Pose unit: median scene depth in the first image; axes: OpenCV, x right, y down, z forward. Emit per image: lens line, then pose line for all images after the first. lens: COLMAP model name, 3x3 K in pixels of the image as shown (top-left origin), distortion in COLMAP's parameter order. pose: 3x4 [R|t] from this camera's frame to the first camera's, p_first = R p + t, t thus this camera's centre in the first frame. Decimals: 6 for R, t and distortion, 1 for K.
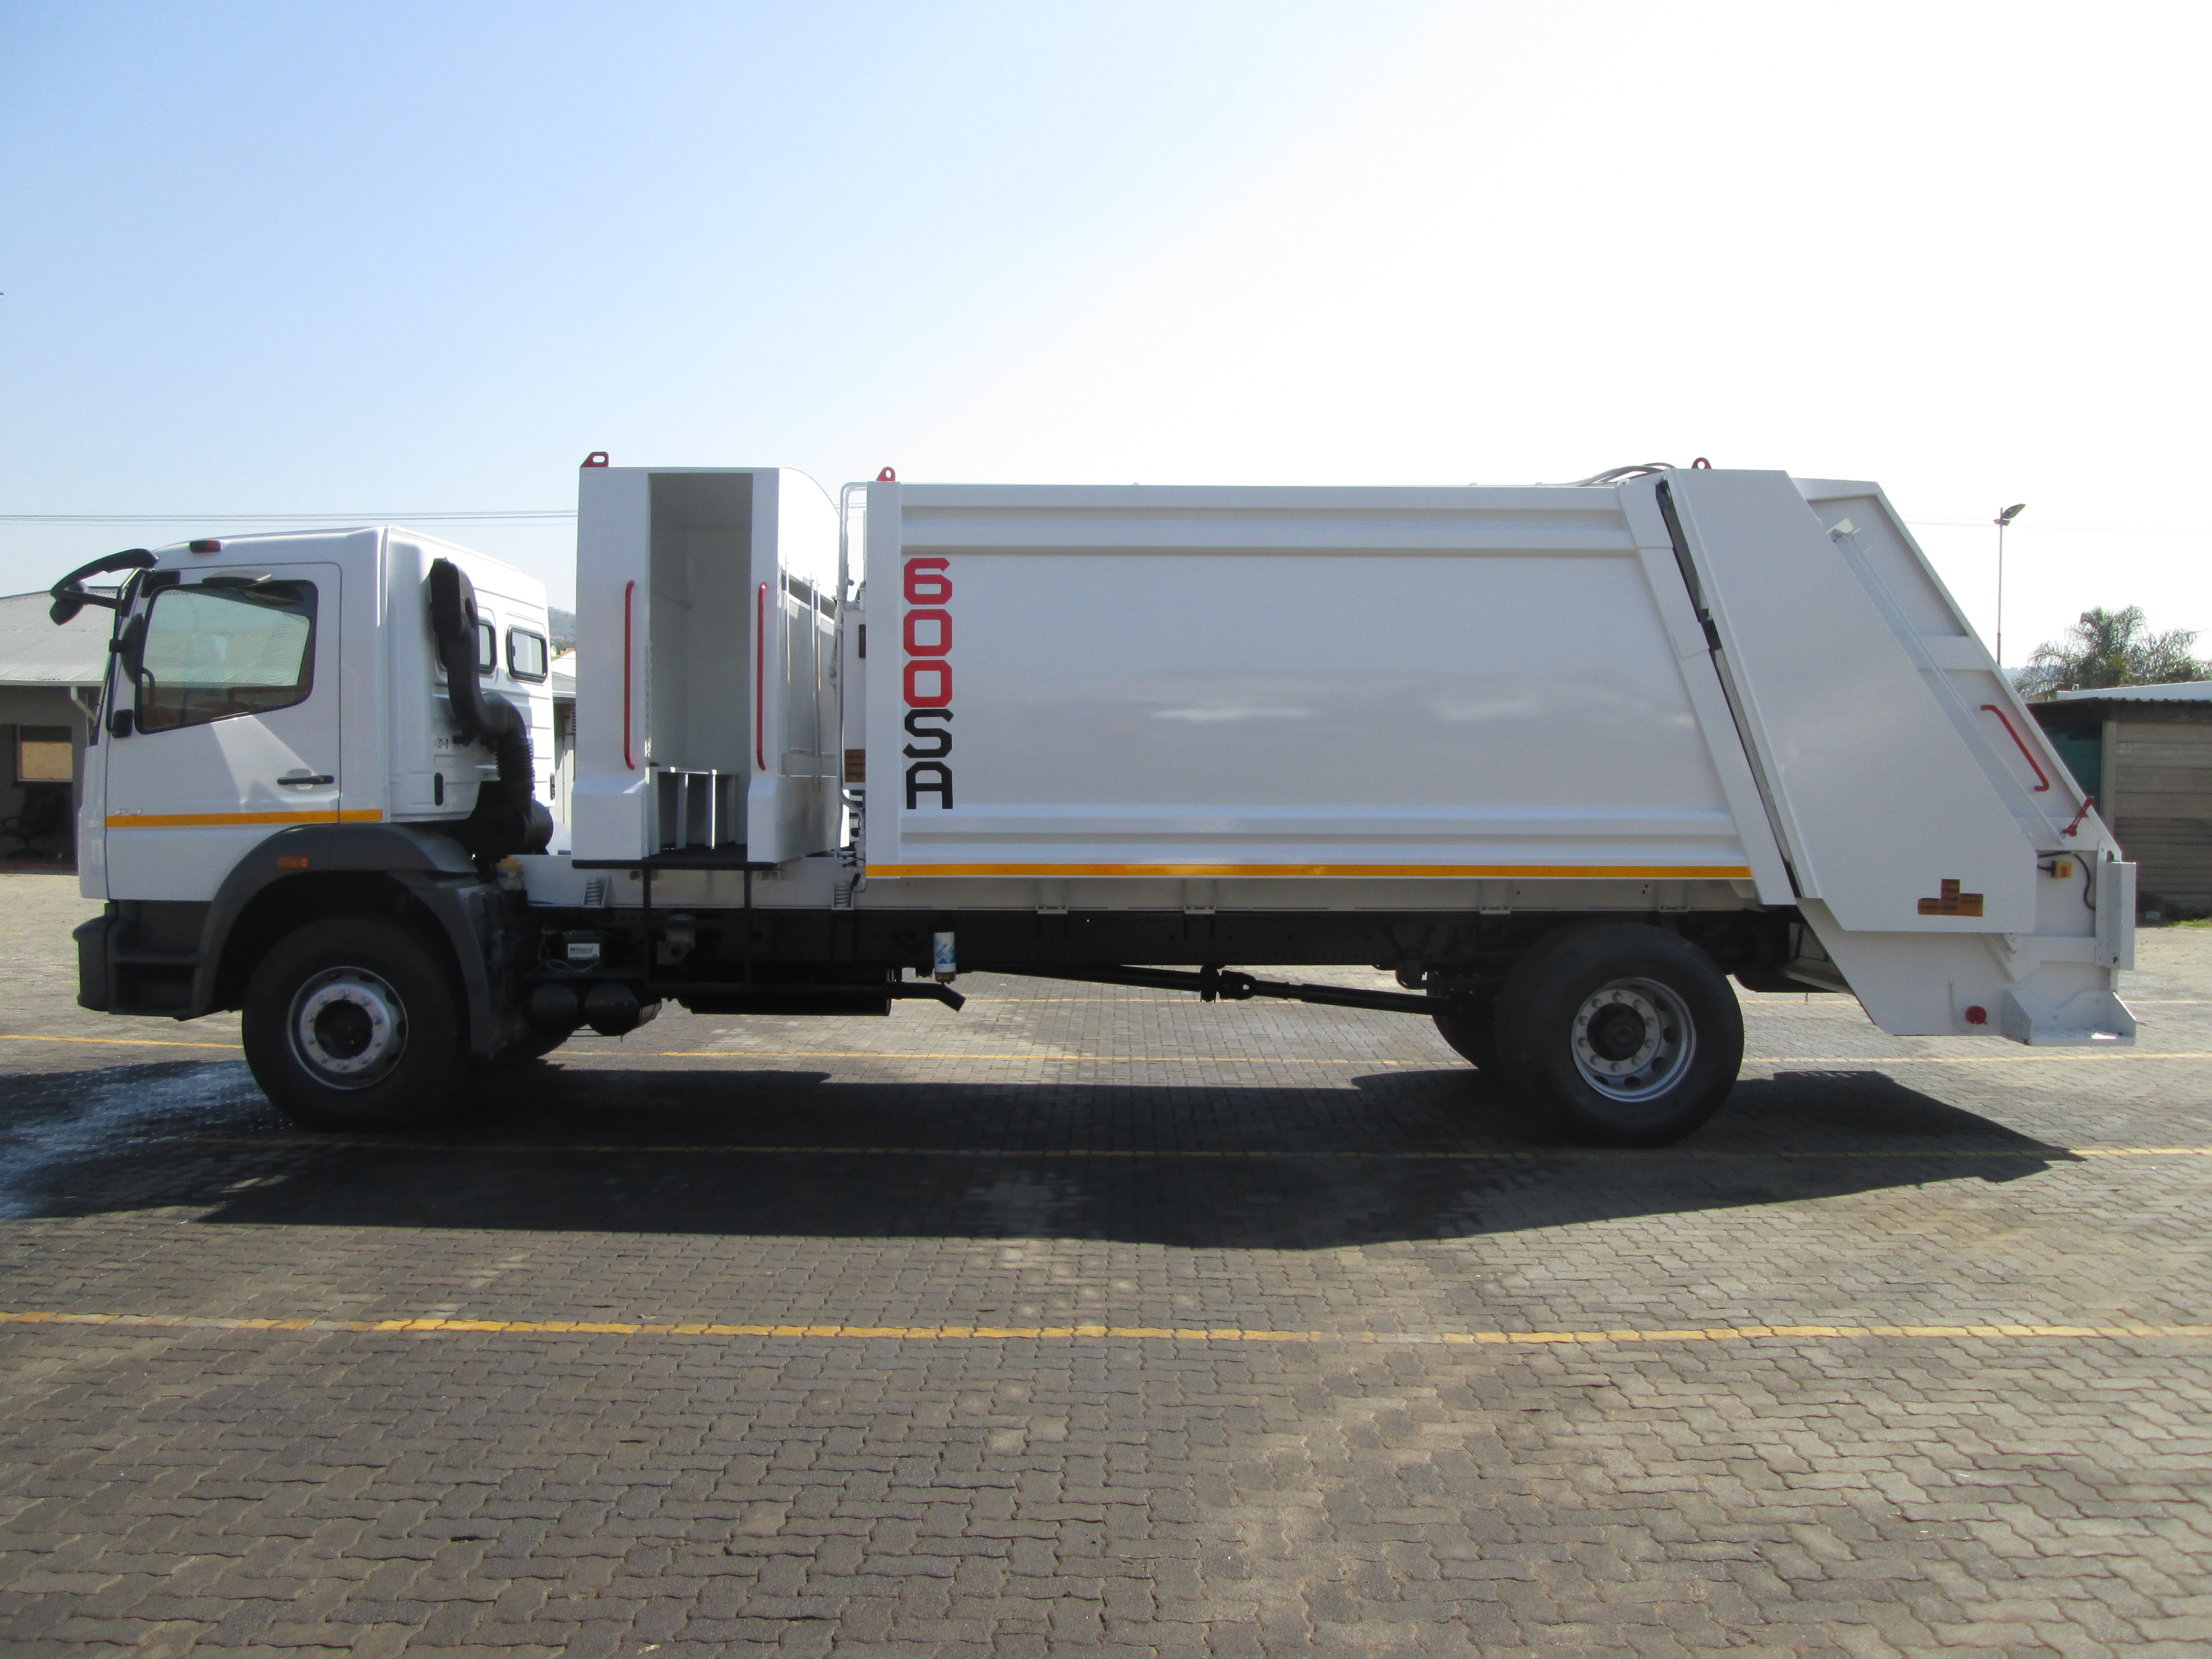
lens RADIAL K [[1824.1, 0, 1117.9], [0, 1824.1, 766.2], [0, 0, 1]] dist [-0.057686, 0.021351]
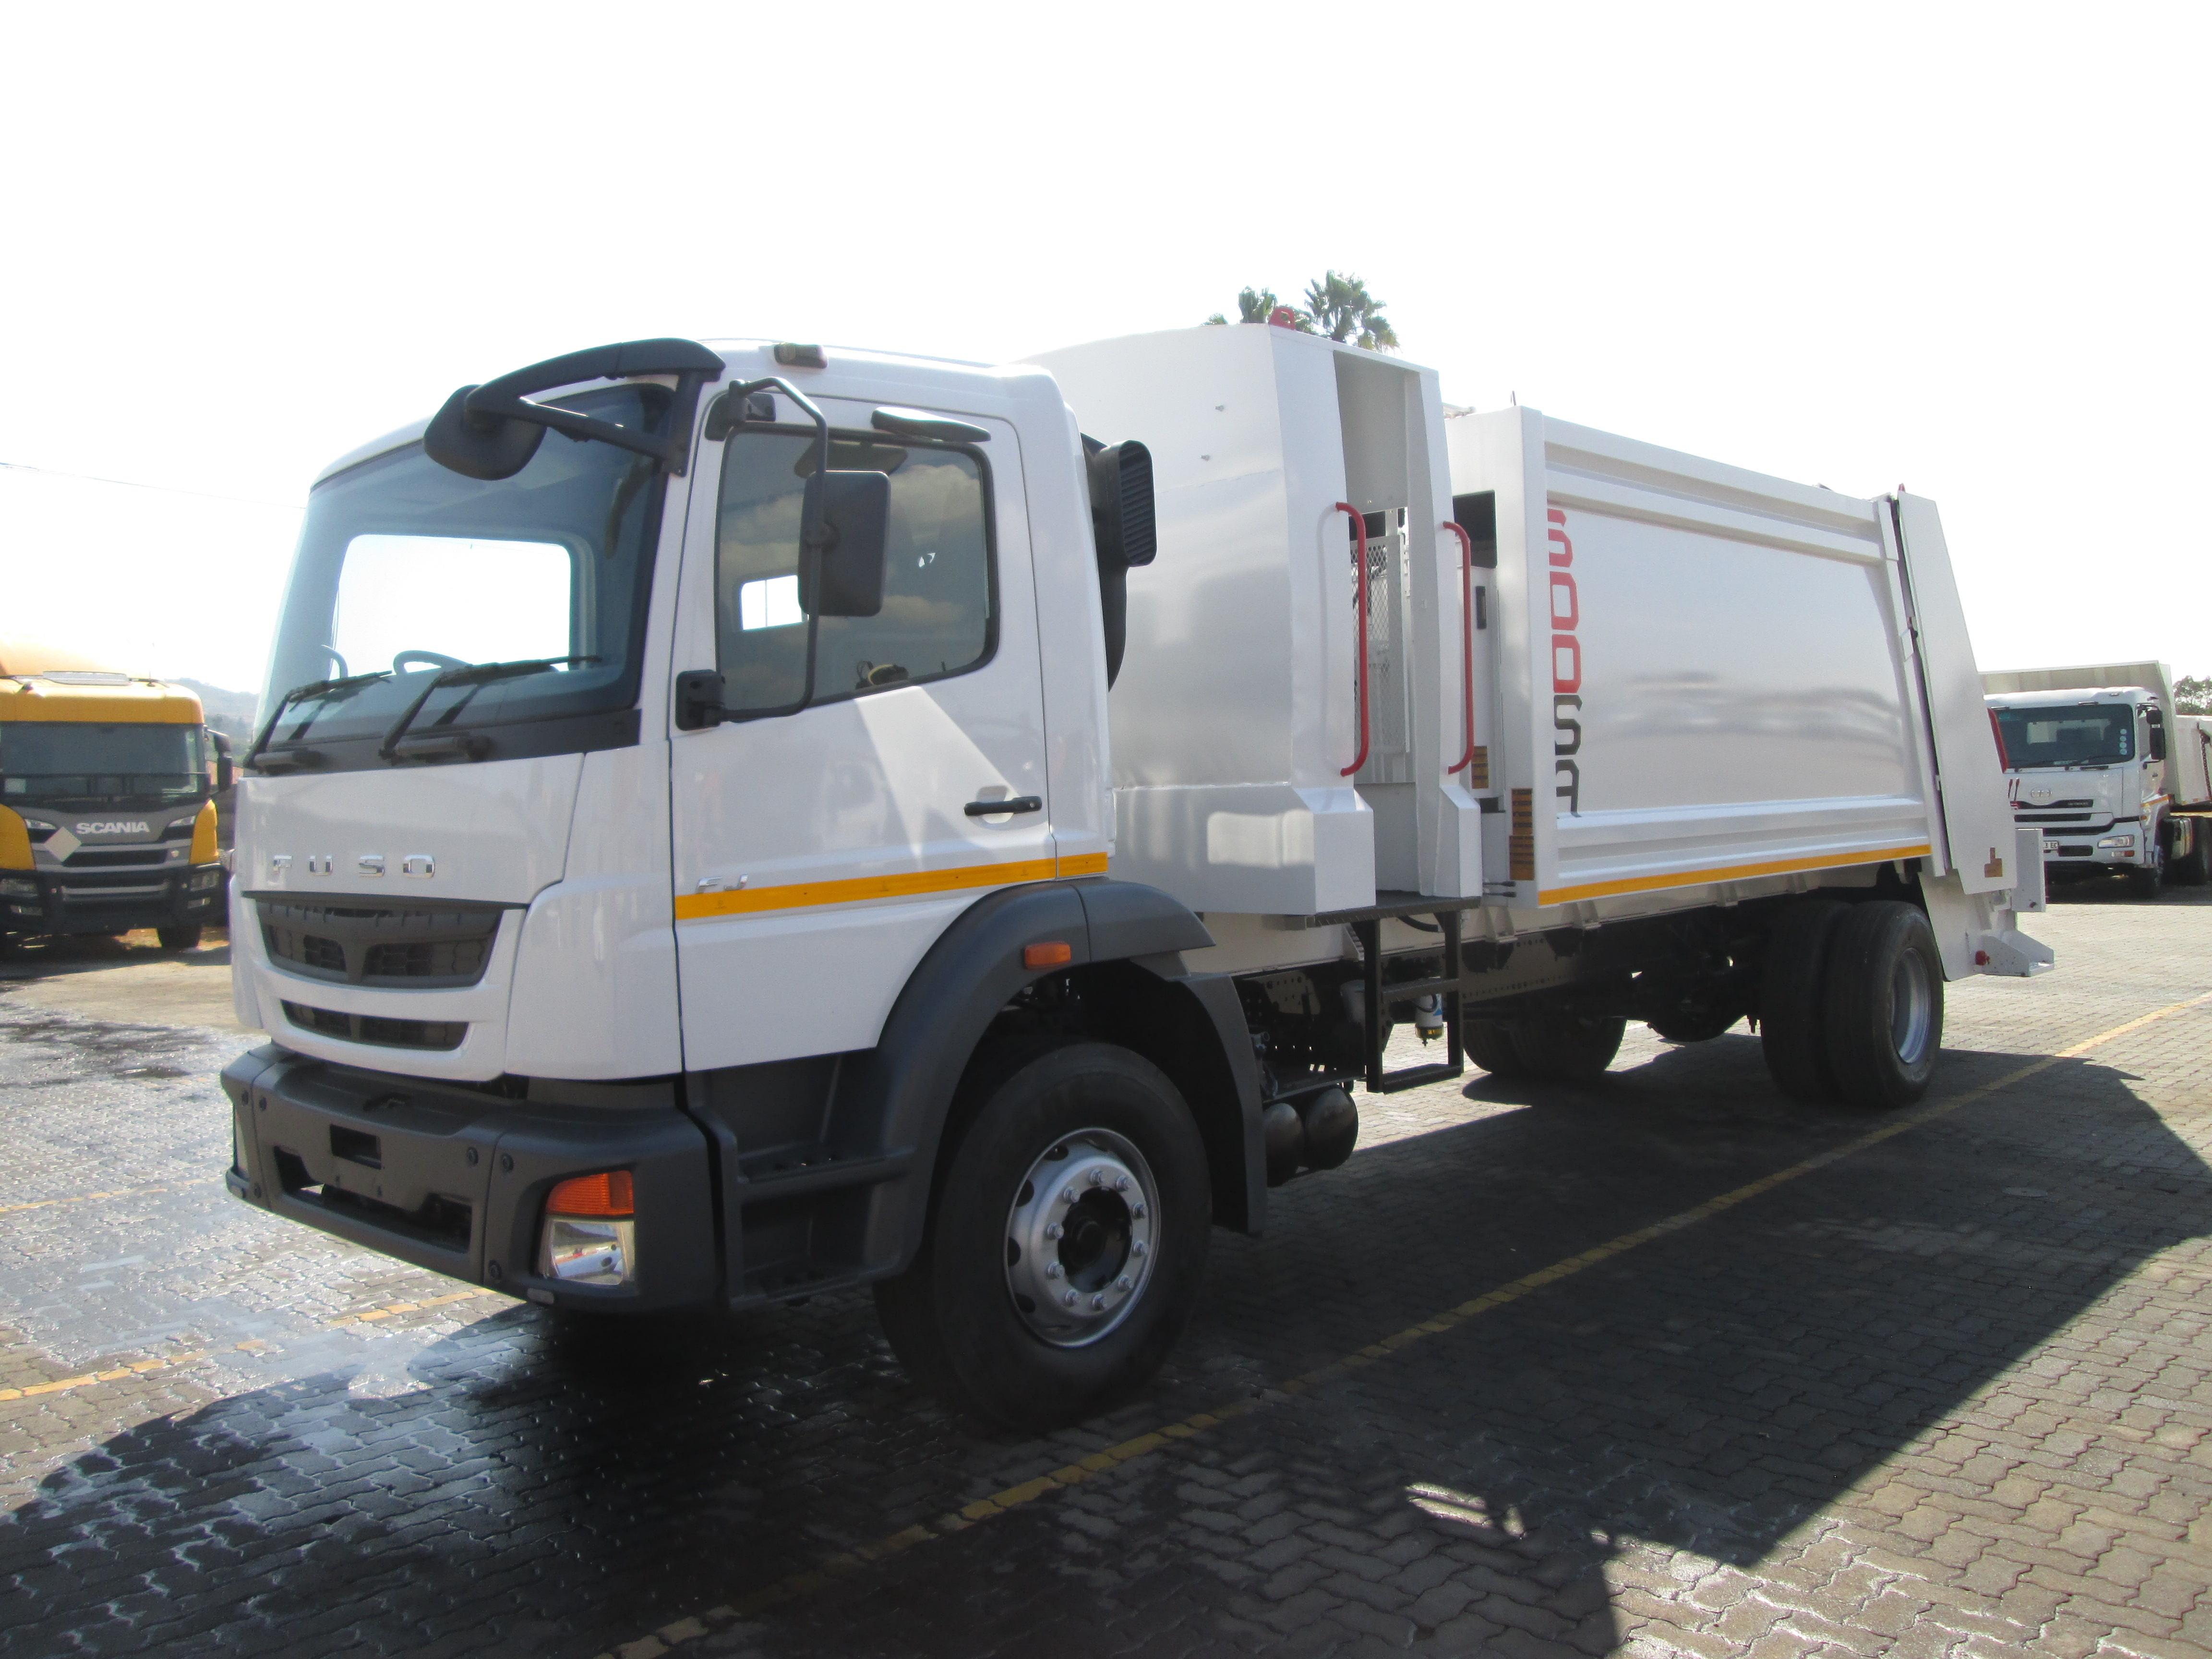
lens RADIAL K [[1824.1, 0, 1117.9], [0, 1824.1, 766.2], [0, 0, 1]] dist [-0.057686, 0.021351]
pose [[0.695116, -0.013997, 0.718761, -0.823942], [0.019359, 0.999812, 0.000748, -0.004225], [-0.718637, 0.013394, 0.695256, 0.581777]]
